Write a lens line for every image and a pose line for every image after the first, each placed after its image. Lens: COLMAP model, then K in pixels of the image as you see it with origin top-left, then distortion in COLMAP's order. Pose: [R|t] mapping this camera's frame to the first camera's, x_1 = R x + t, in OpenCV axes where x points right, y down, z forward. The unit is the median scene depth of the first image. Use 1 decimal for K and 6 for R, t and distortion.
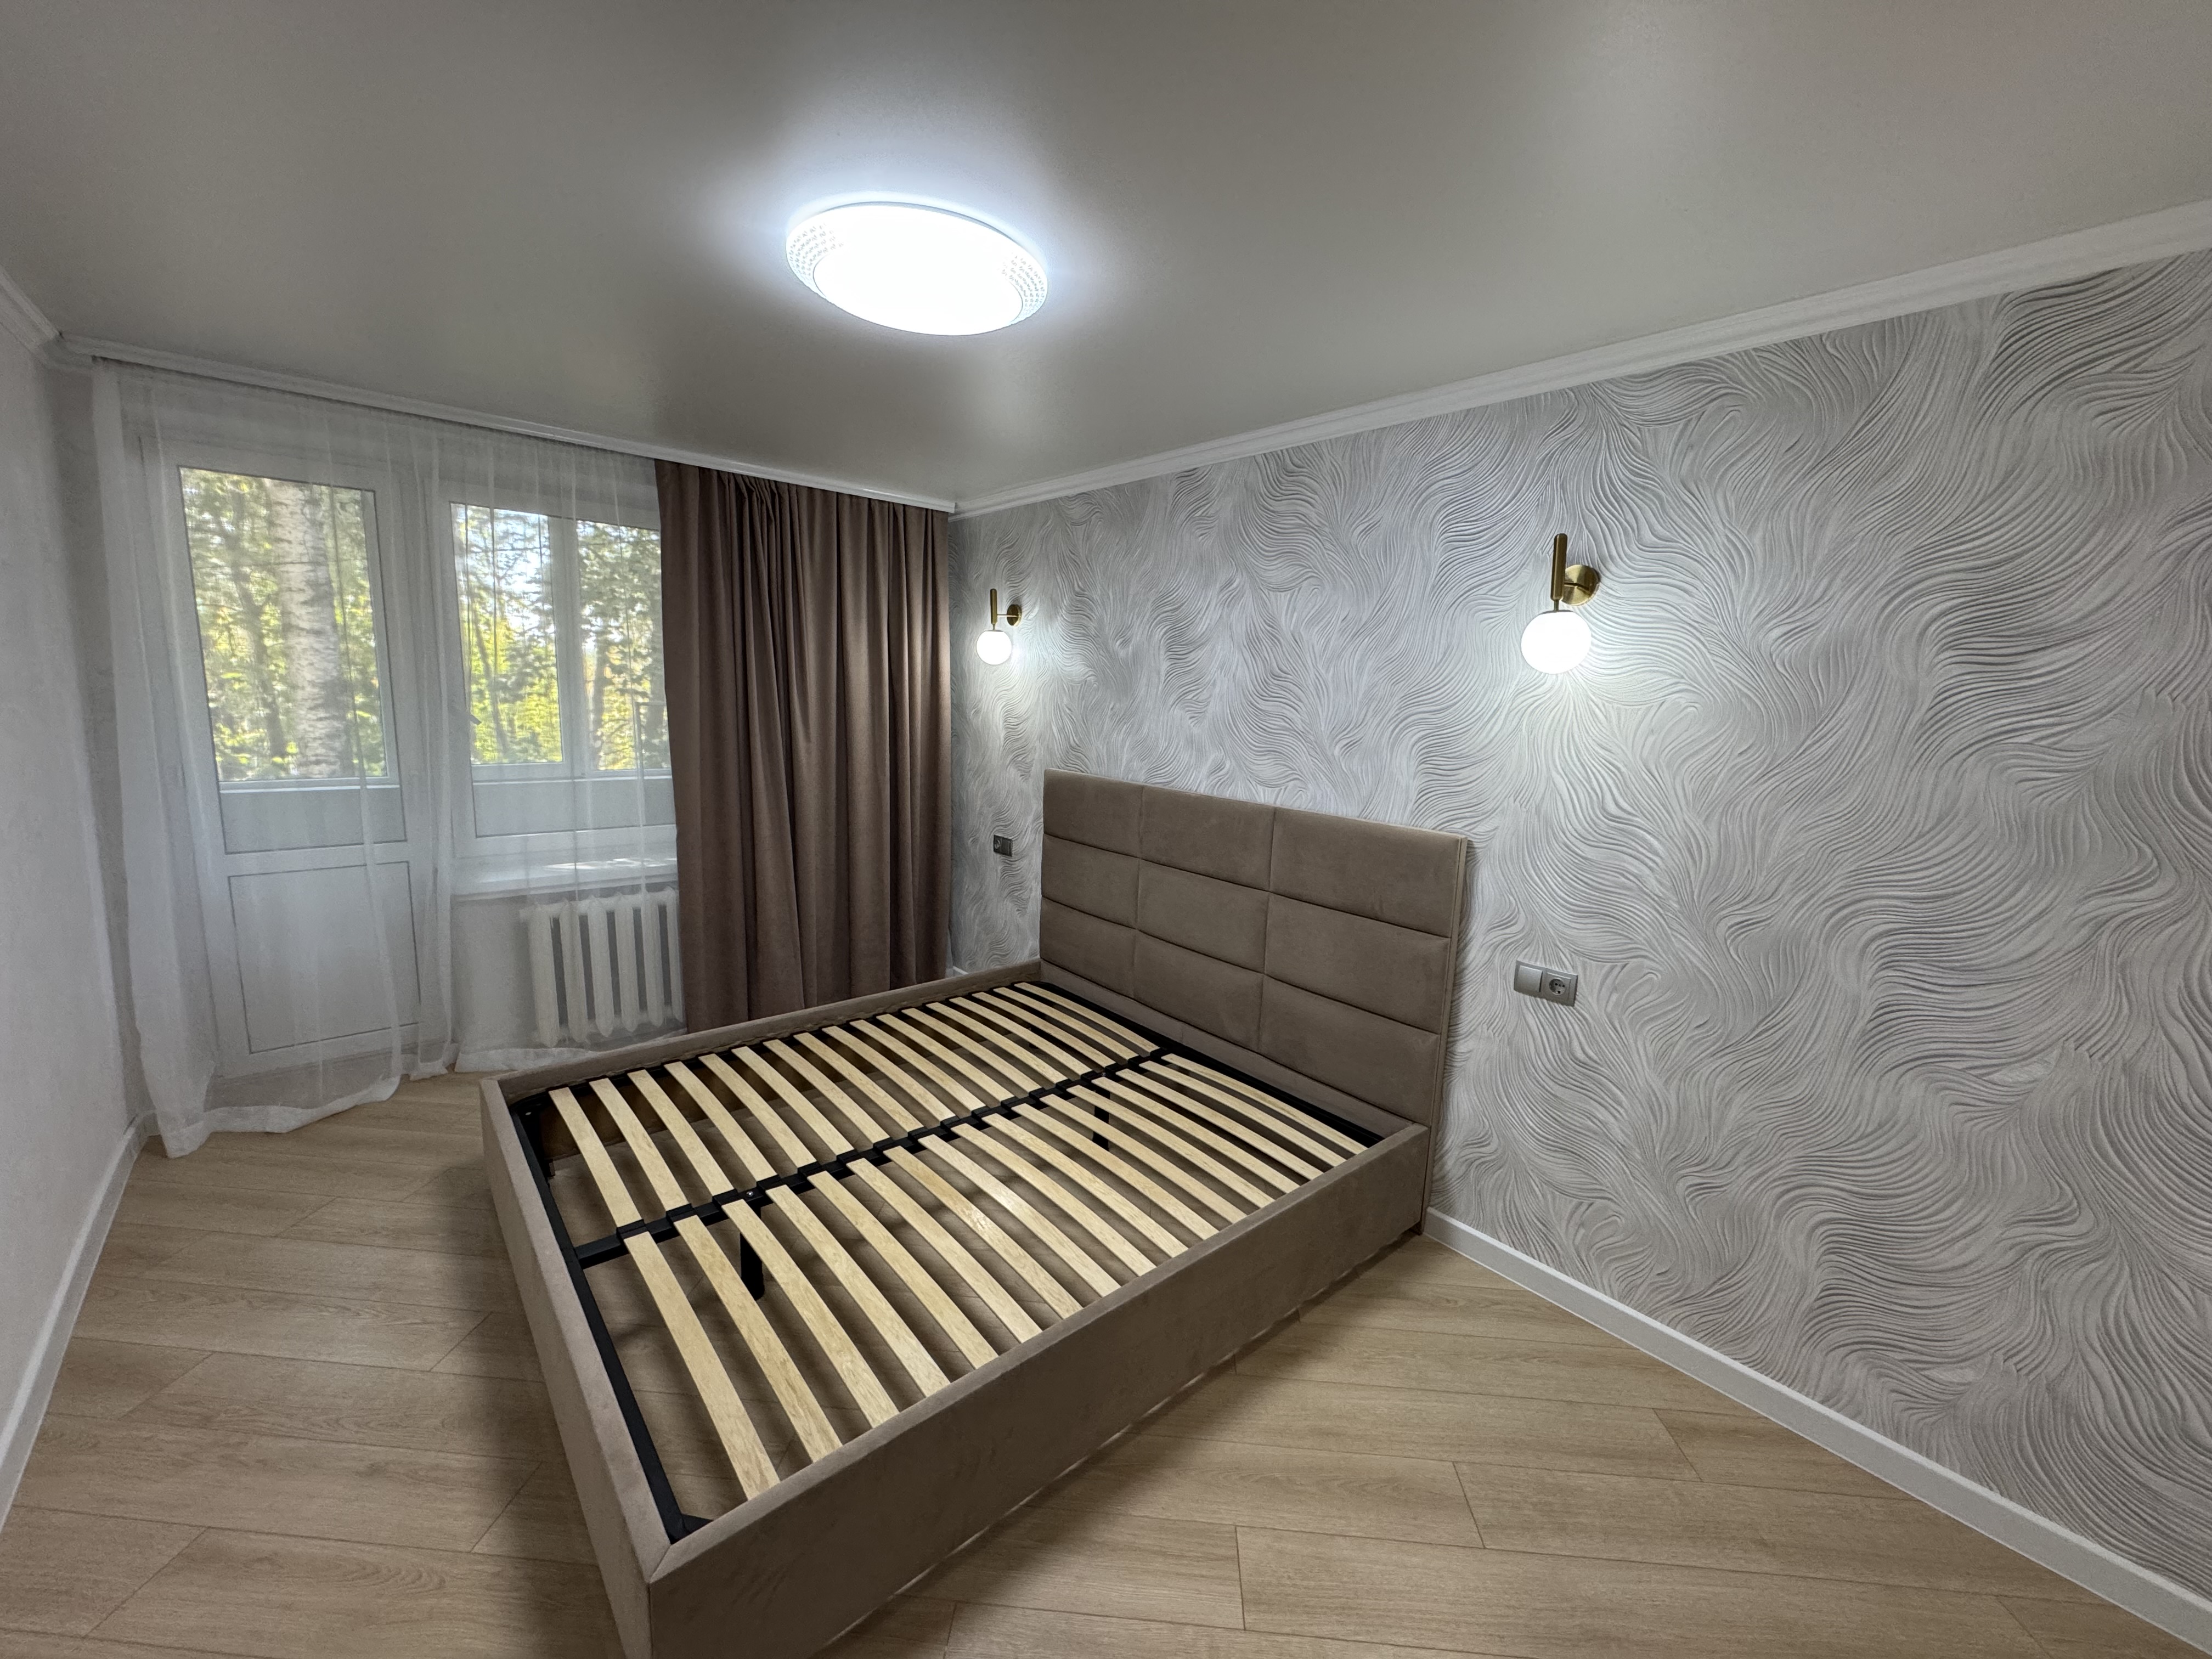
lens RADIAL K [[884.0, 0, 1110.6], [0, 884.0, 825.2], [0, 0, 1]] dist [0.006057, 0.001524]
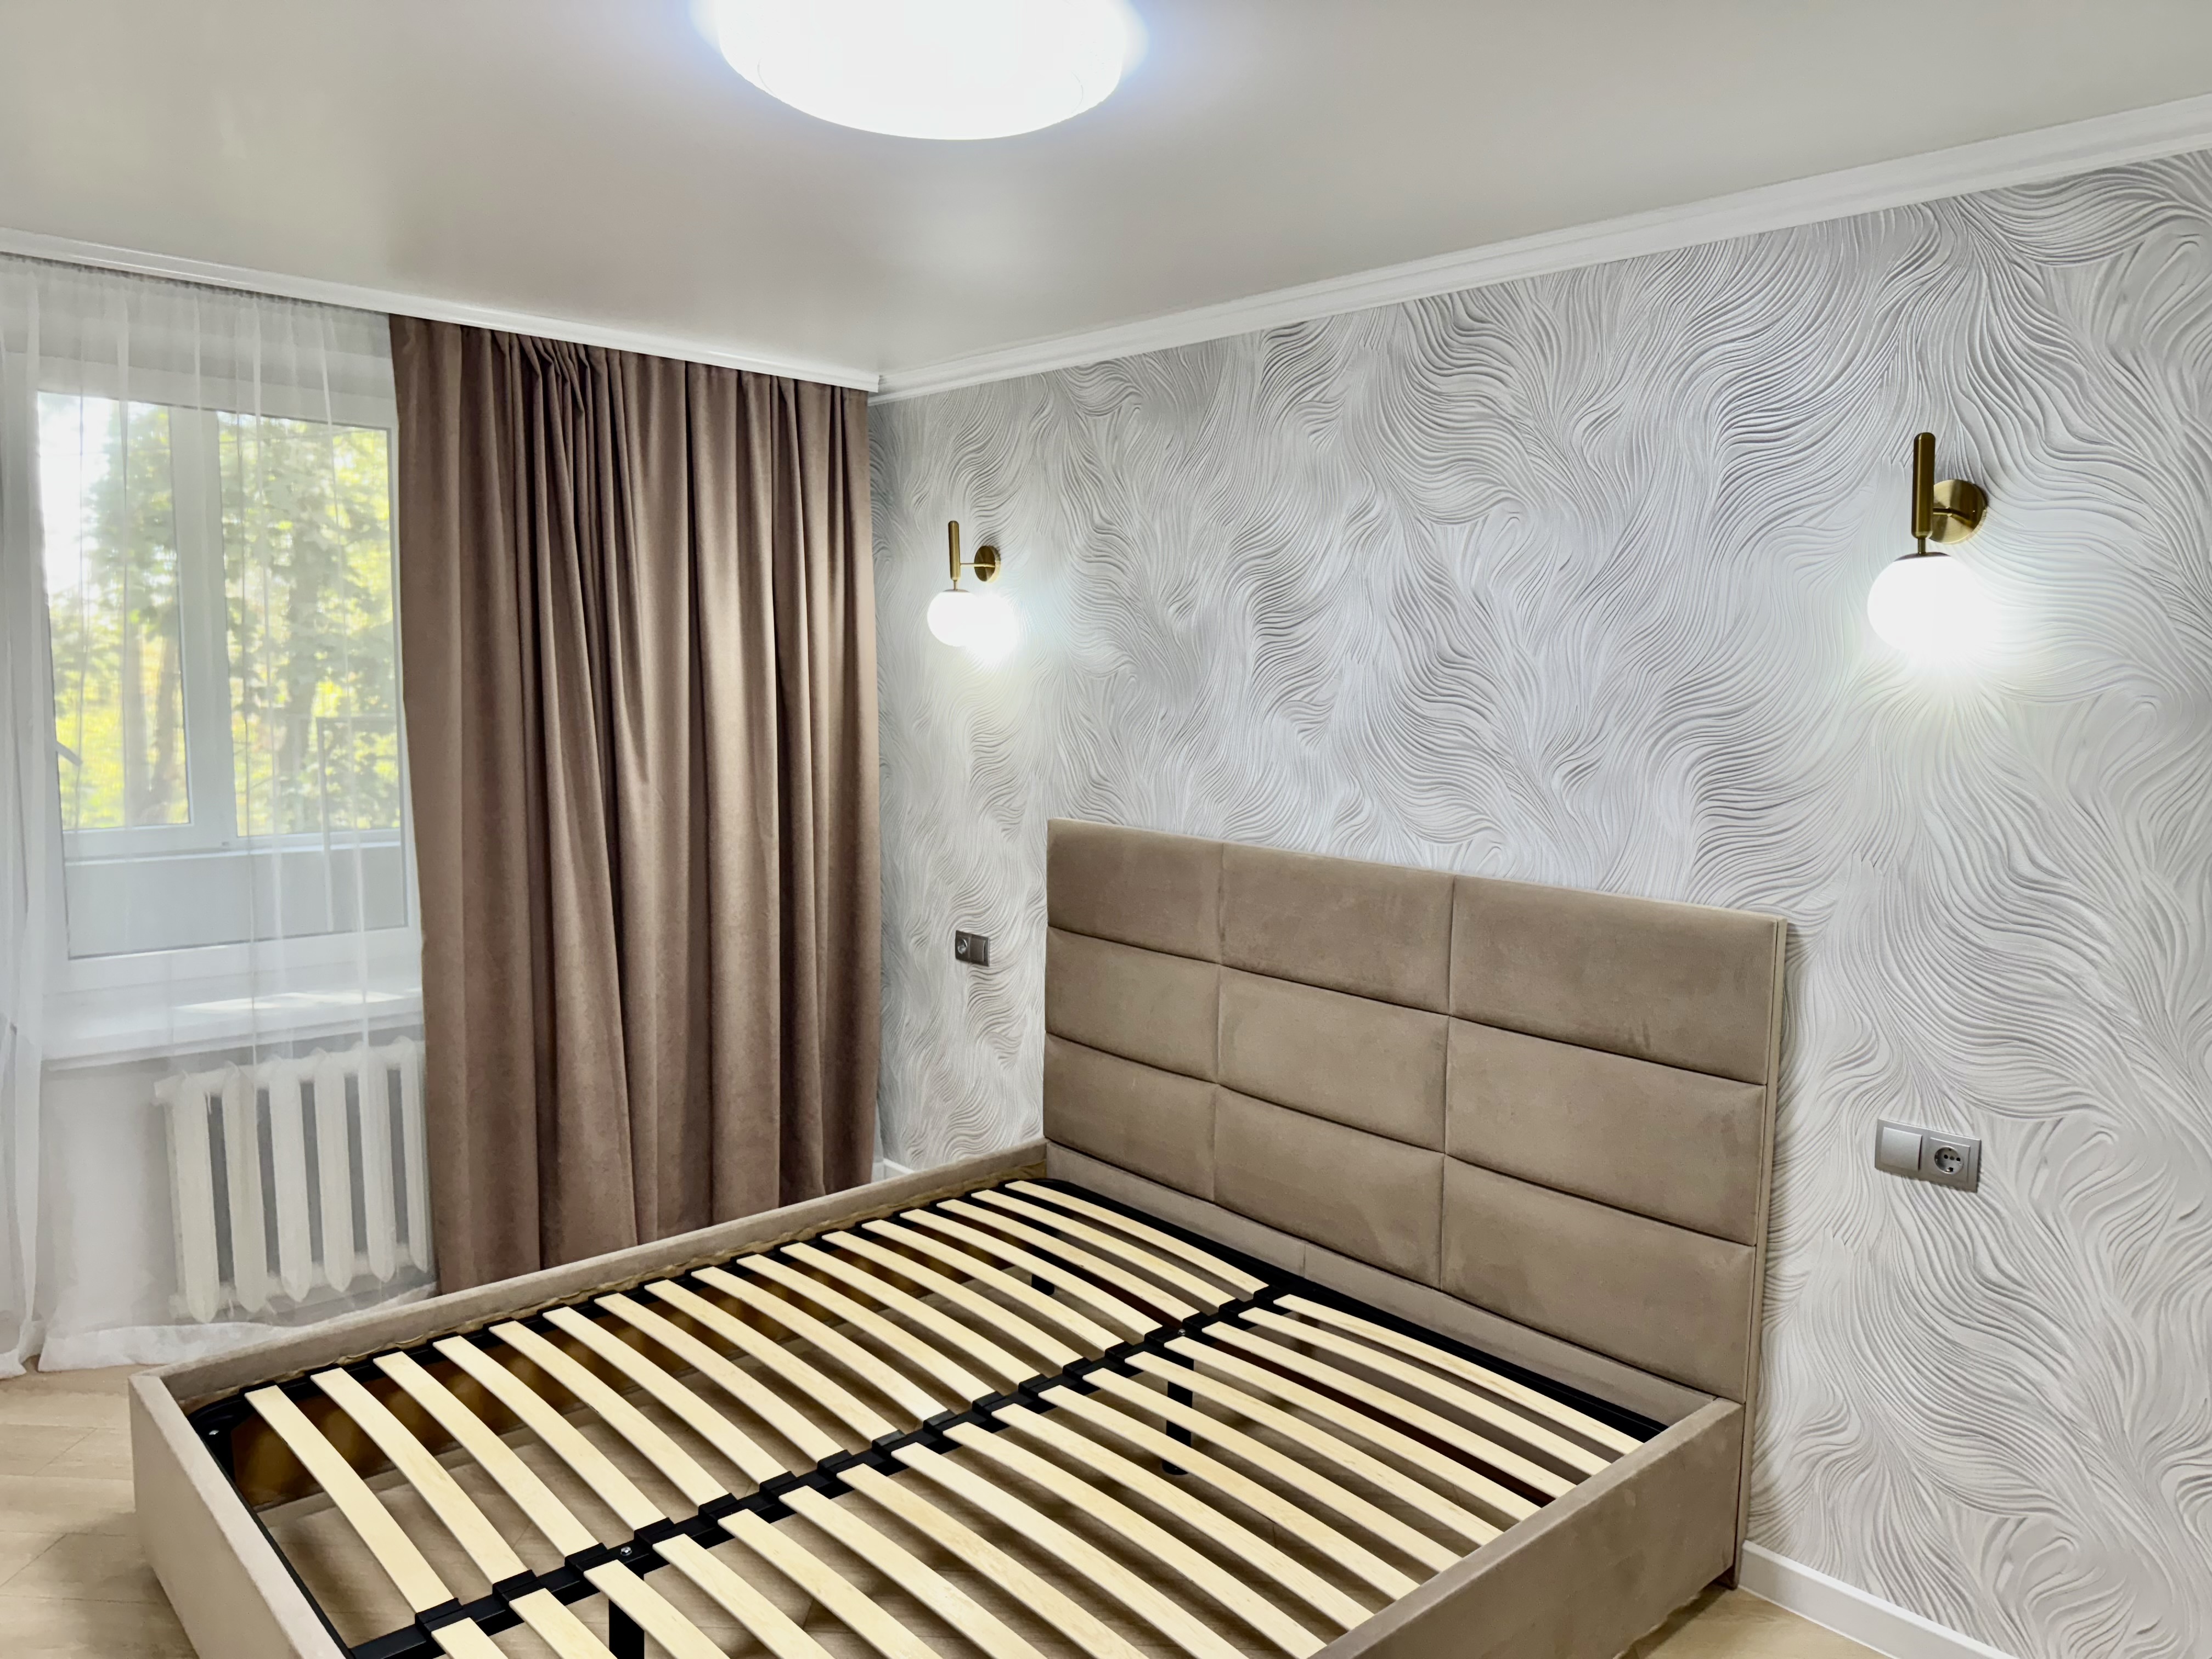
lens RADIAL K [[1586.0, 0, 1099.0], [0, 1586.0, 834.3], [0, 0, 1]] dist [0.066503, -0.060858]
pose [[0.999267, -0.022286, 0.031136, -0.087117], [0.023679, 0.998701, -0.045126, -0.004745], [-0.030090, 0.045830, 0.998496, -0.080754]]
